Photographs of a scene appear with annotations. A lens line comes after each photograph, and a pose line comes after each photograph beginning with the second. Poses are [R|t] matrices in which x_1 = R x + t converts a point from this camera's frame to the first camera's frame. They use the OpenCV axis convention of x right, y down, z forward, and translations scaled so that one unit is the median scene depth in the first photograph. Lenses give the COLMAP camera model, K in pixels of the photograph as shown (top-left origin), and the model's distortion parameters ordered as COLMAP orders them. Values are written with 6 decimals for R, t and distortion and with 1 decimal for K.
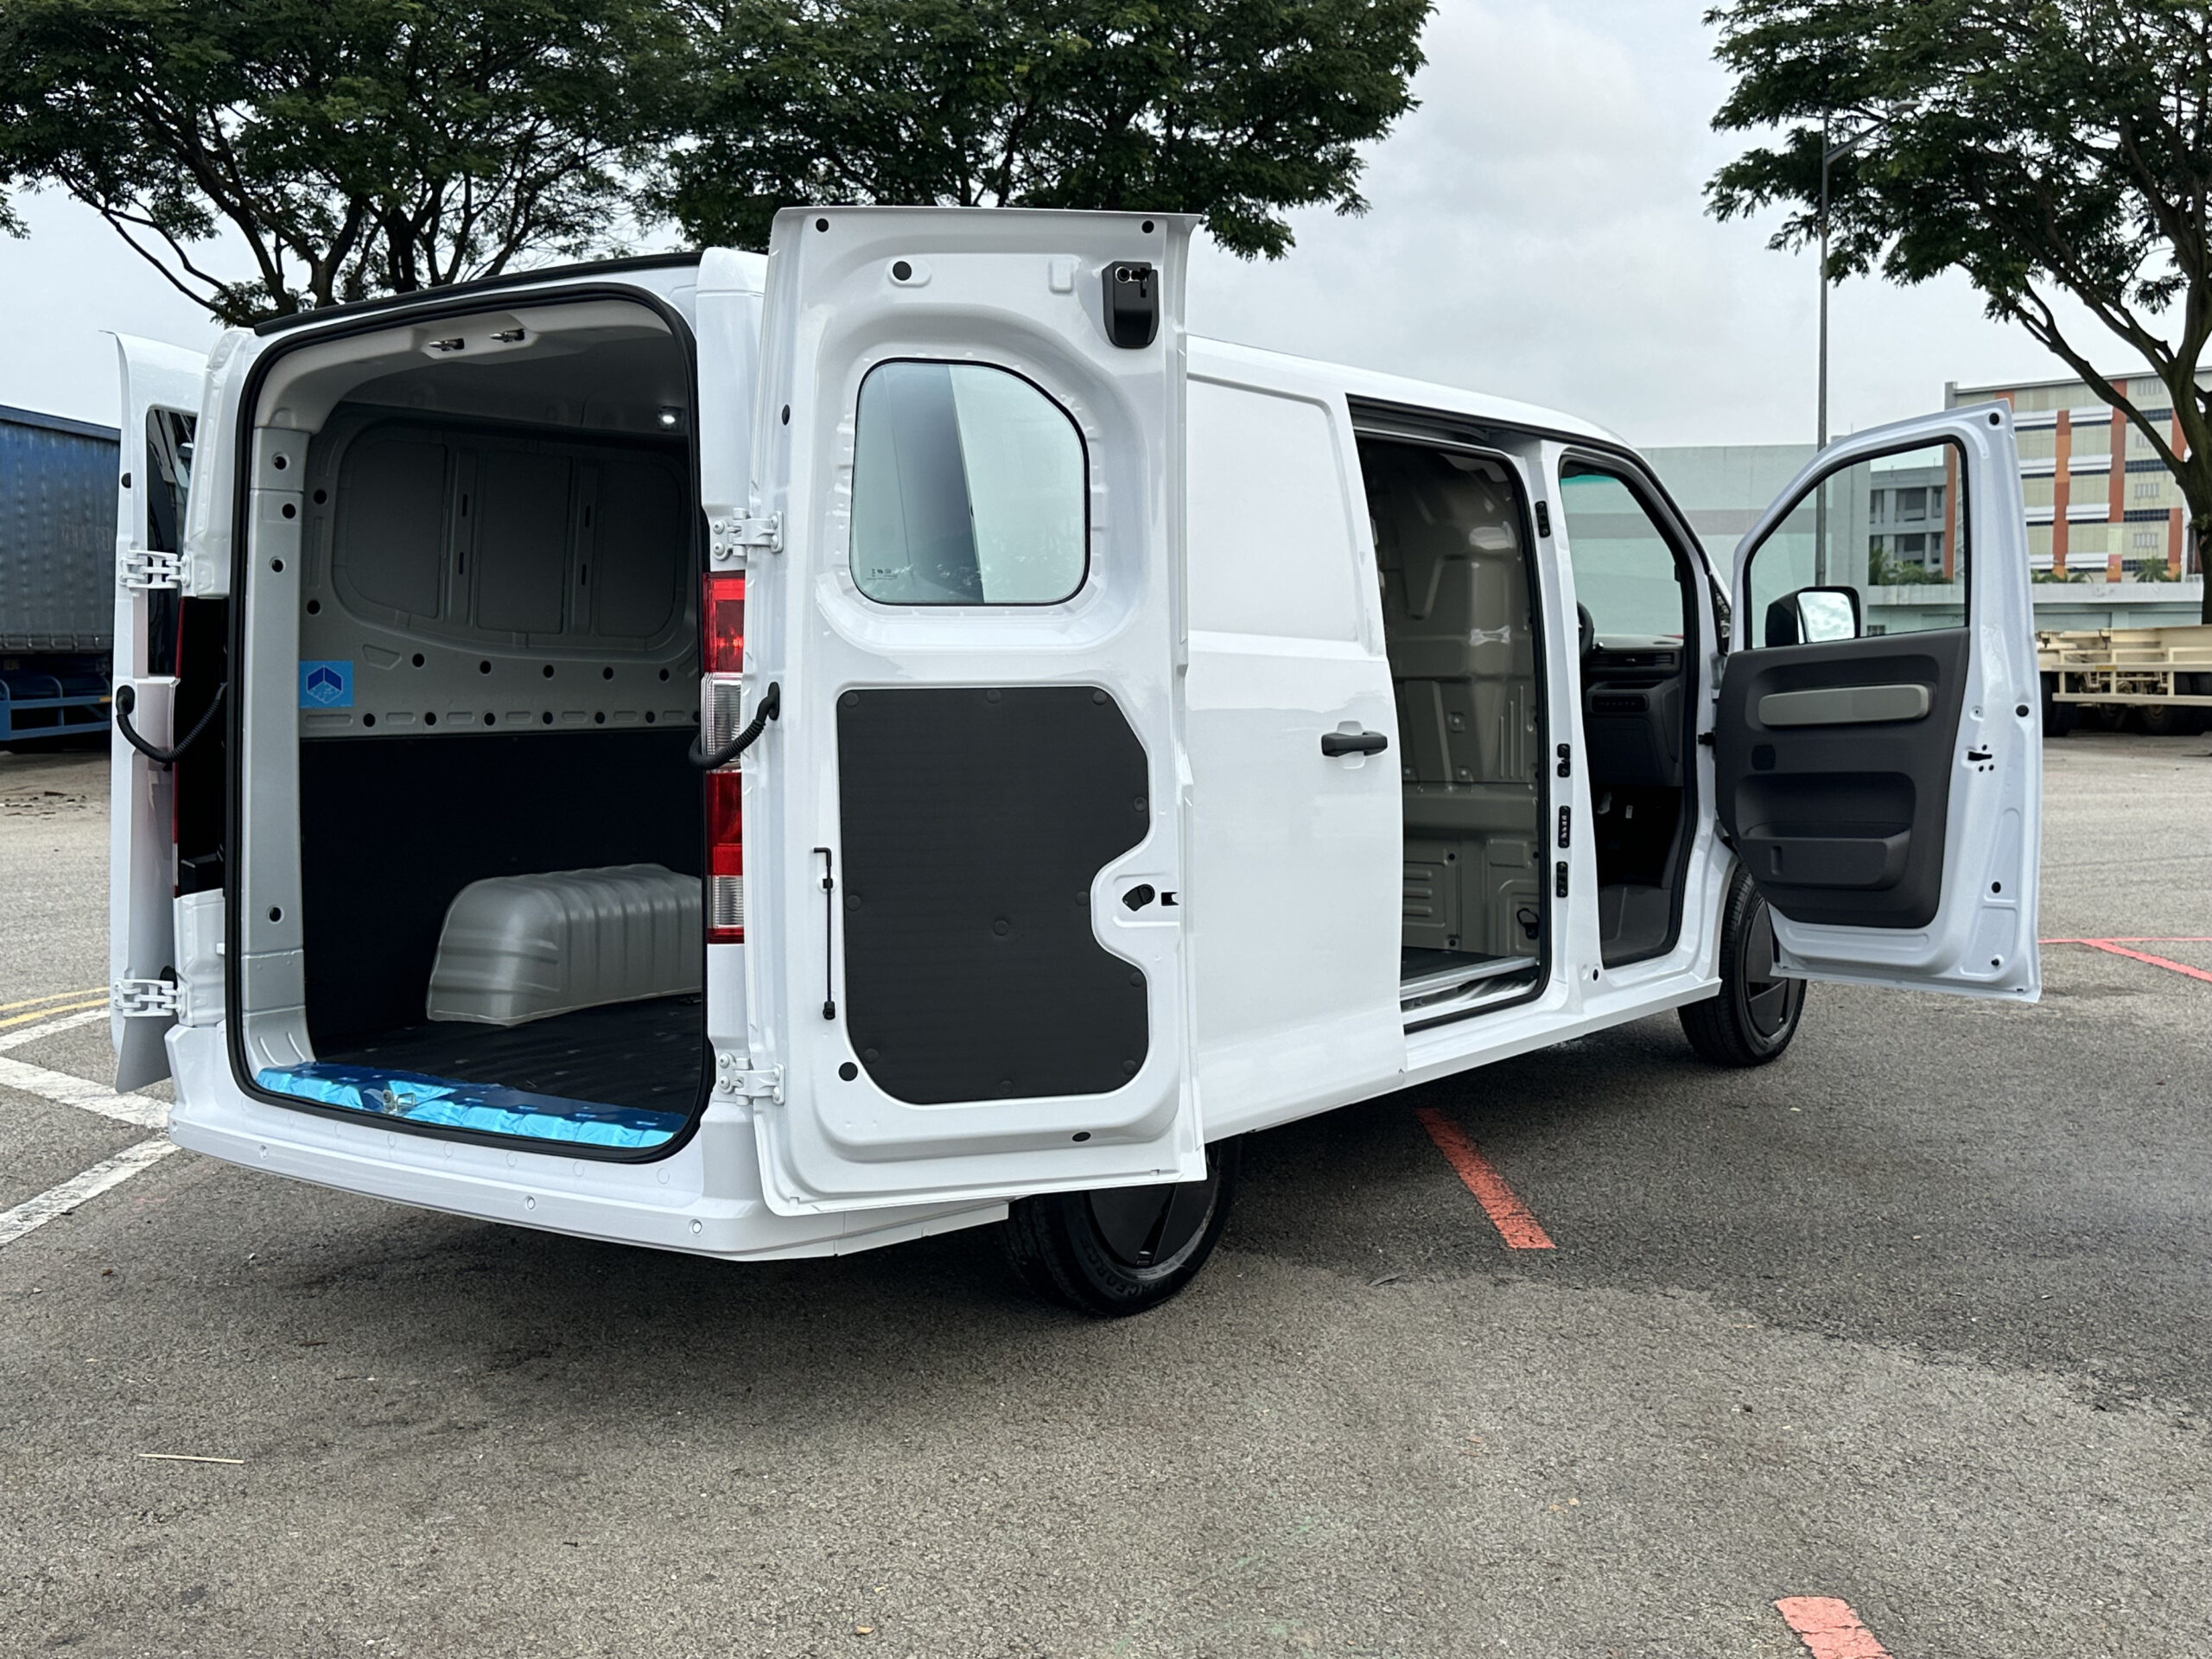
lens RADIAL K [[2237.3, 0, 1103.0], [0, 2237.3, 913.6], [0, 0, 1]] dist [0.209568, -0.469650]
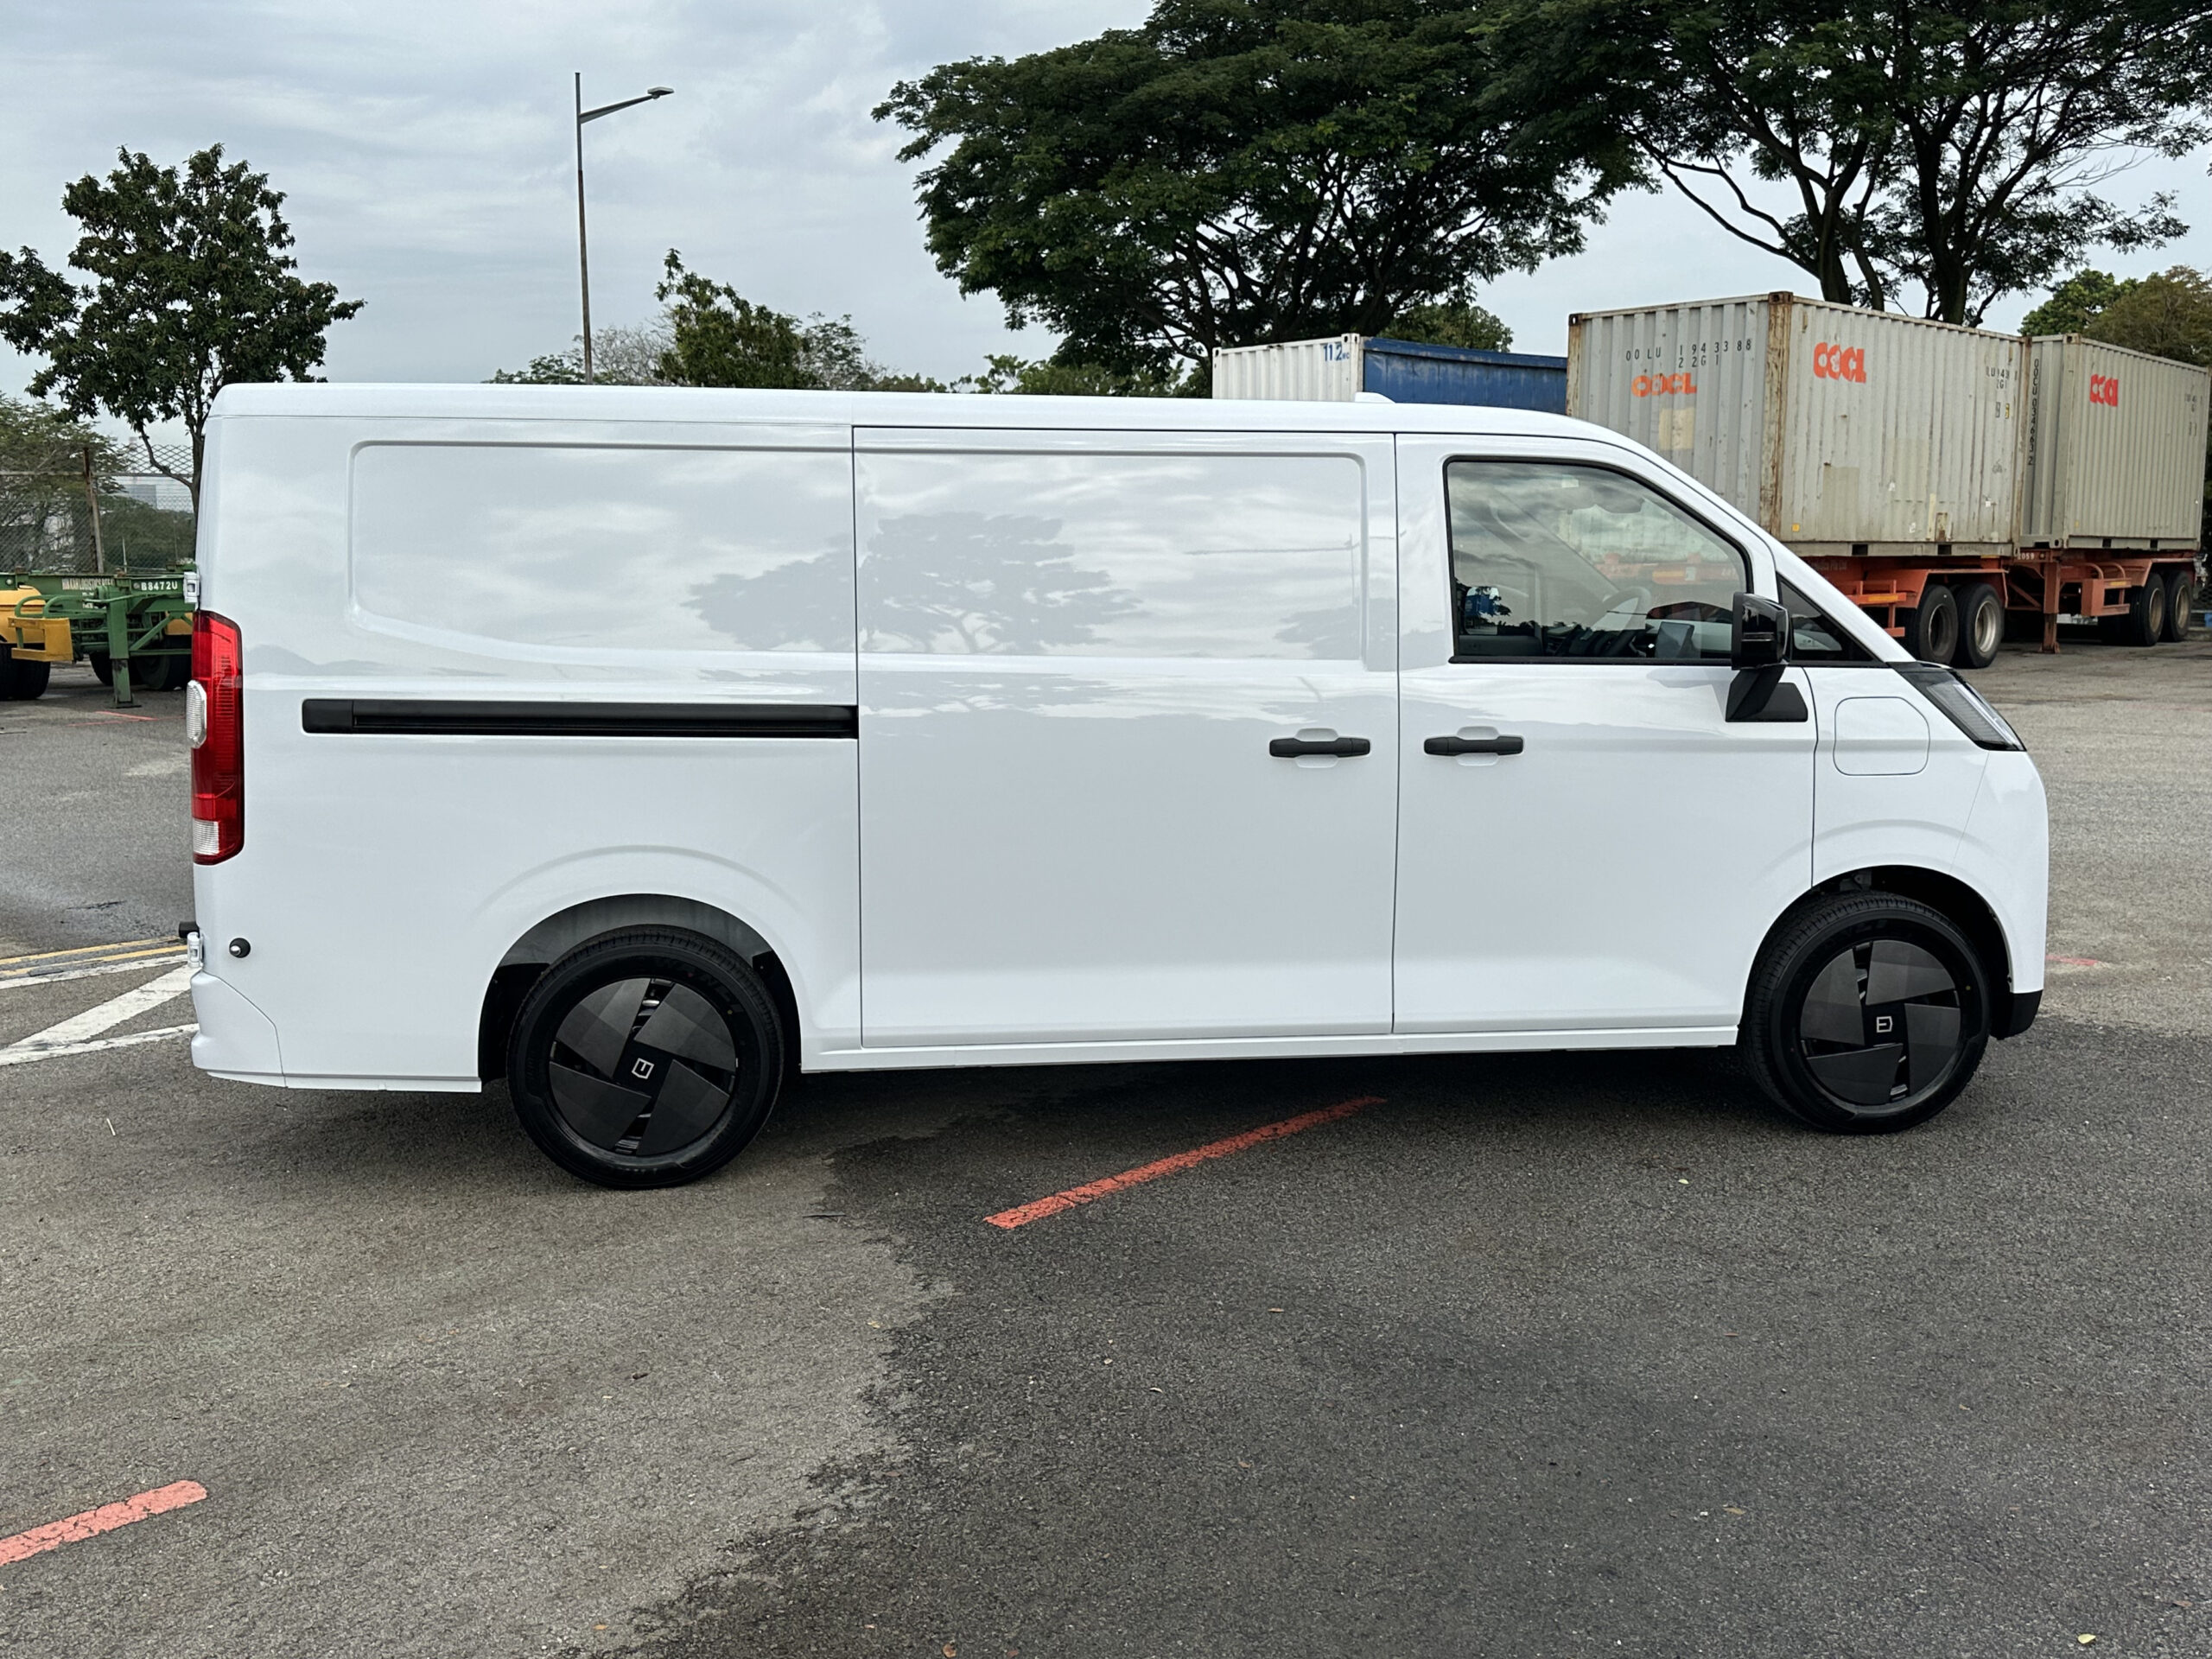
lens RADIAL K [[2020.9, 0, 1106.0], [0, 2020.9, 829.5], [0, 0, 1]] dist [0.153894, -0.274976]
pose [[0.693474, 0.107091, -0.712479, 0.843921], [-0.083222, 0.994179, 0.068430, -0.102145], [0.715659, 0.011839, 0.698349, 0.343556]]
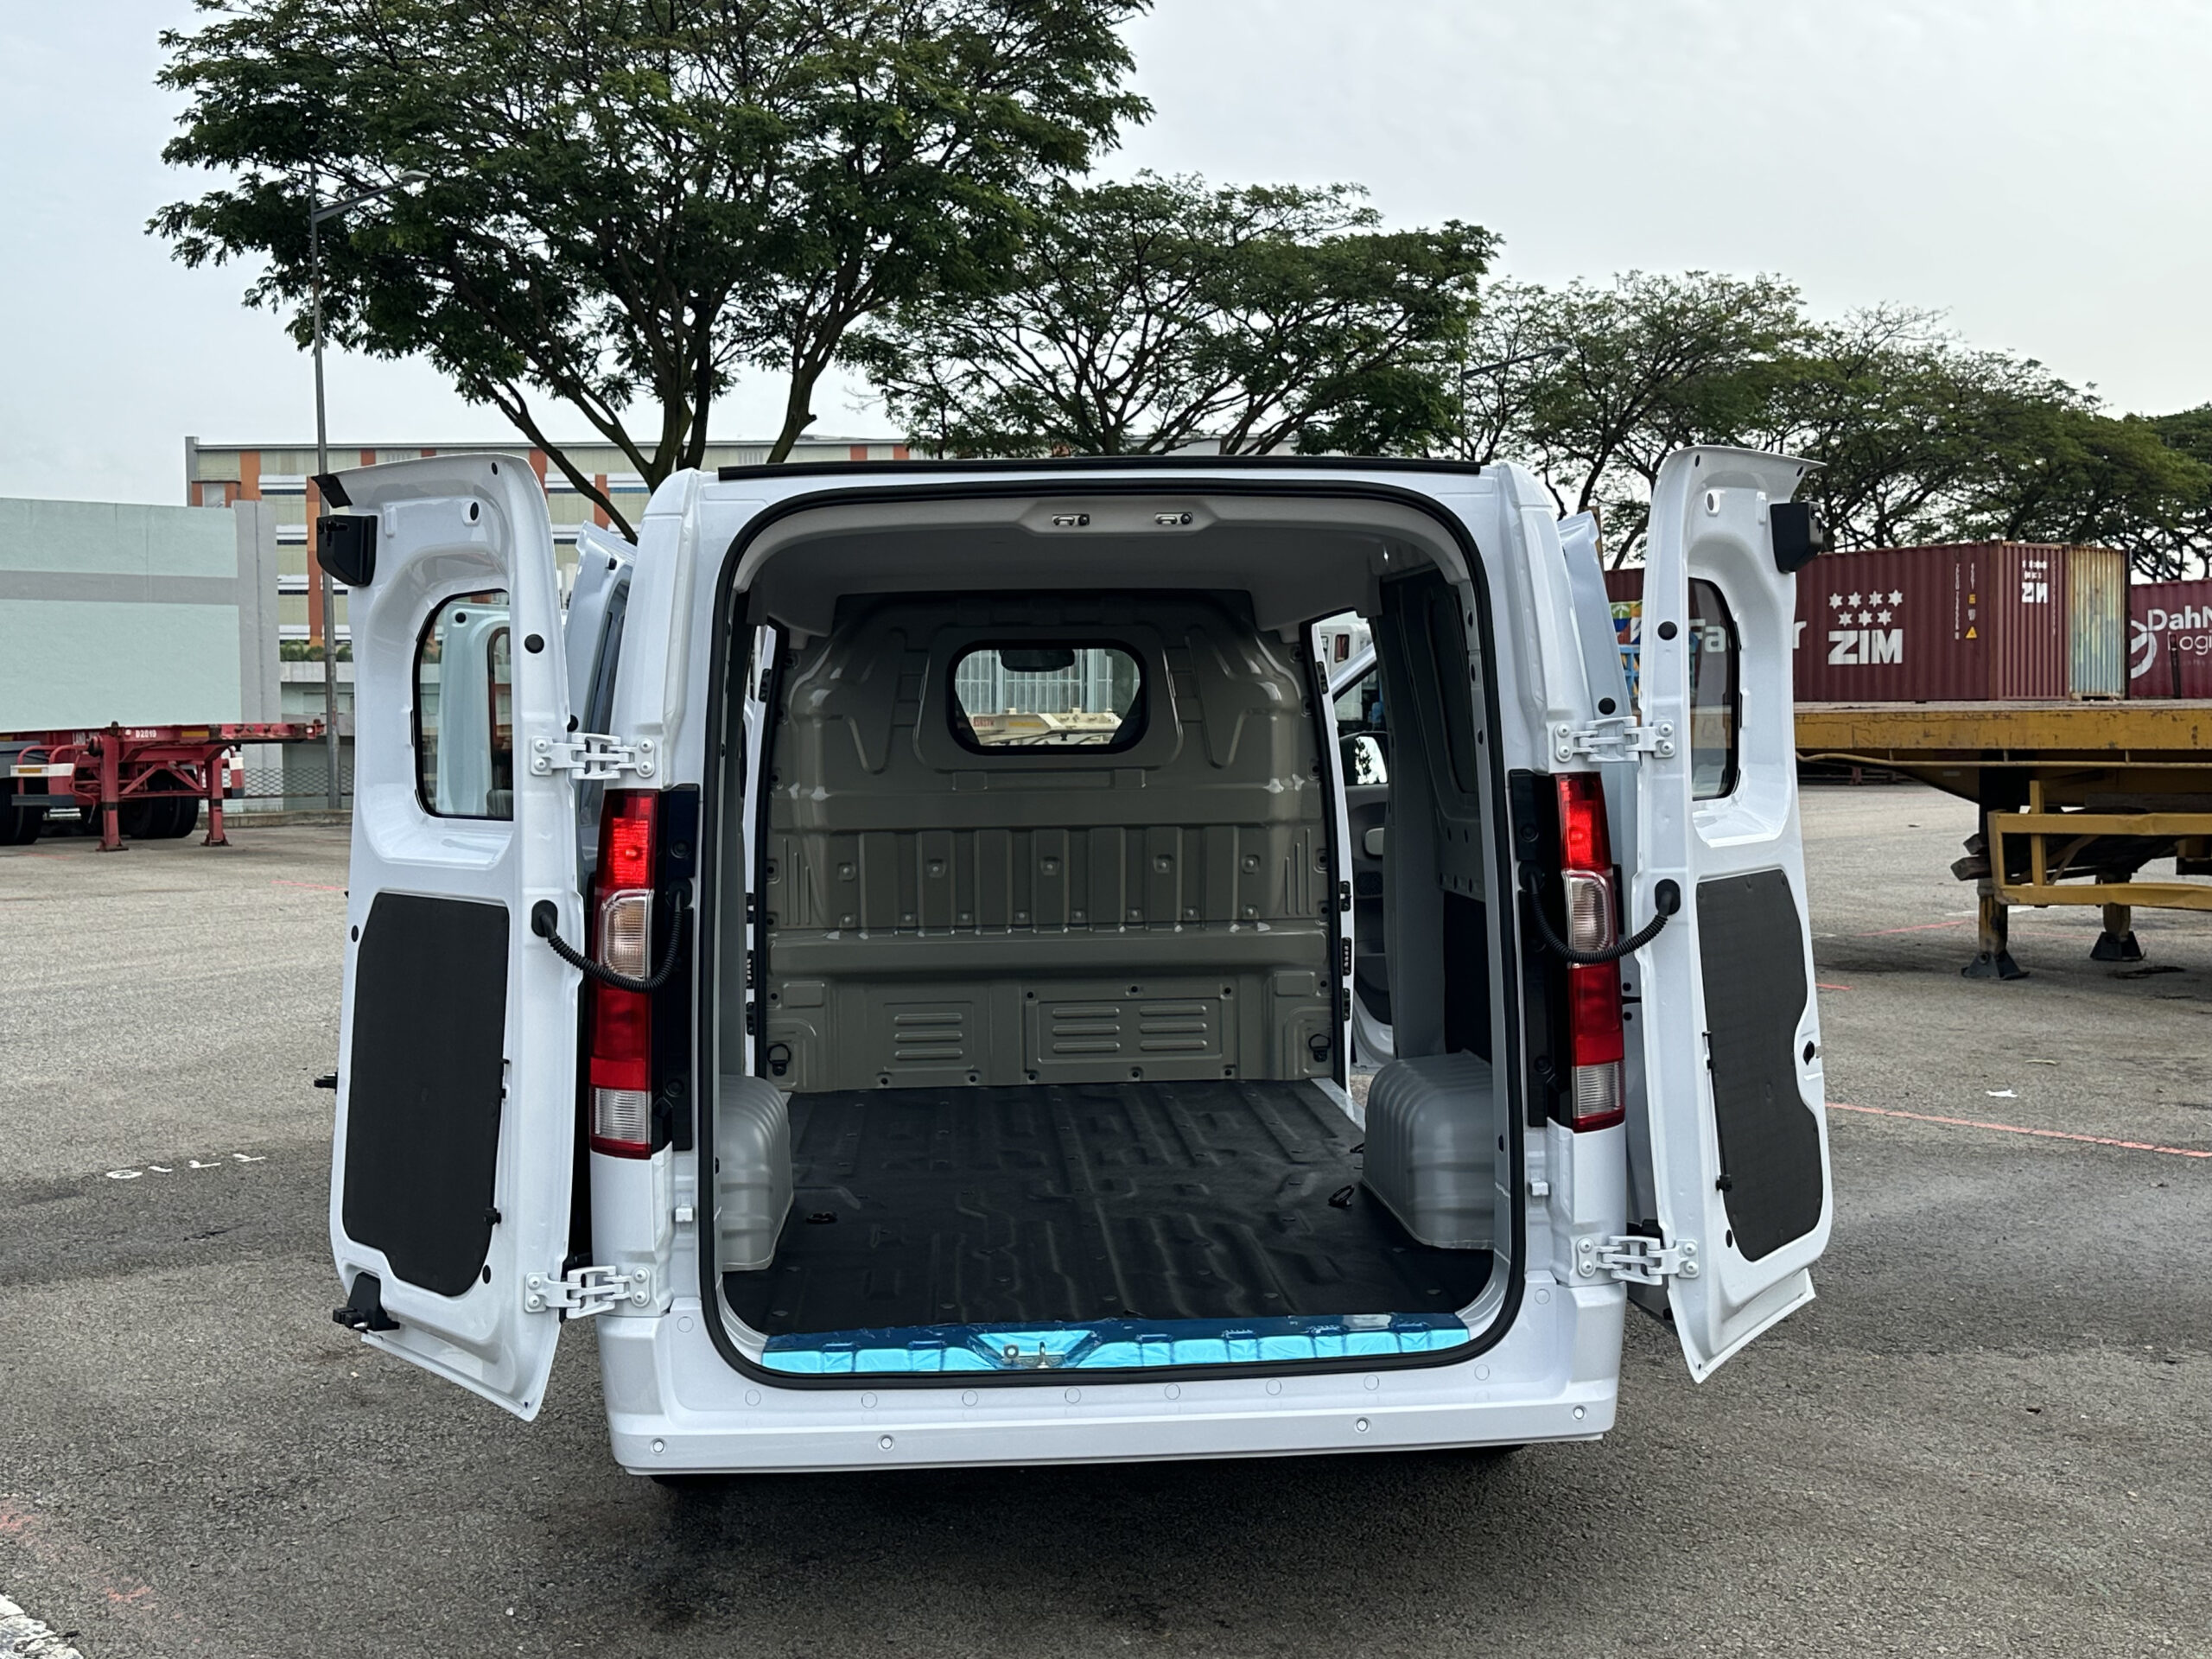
lens RADIAL K [[2445.2, 0, 1107.5], [0, 2445.2, 912.5], [0, 0, 1]] dist [0.071525, 0.004089]
pose [[0.752559, -0.049904, 0.656631, -0.753904], [0.074252, 0.997196, -0.009312, -0.065668], [-0.654325, 0.055763, 0.754155, 0.206401]]
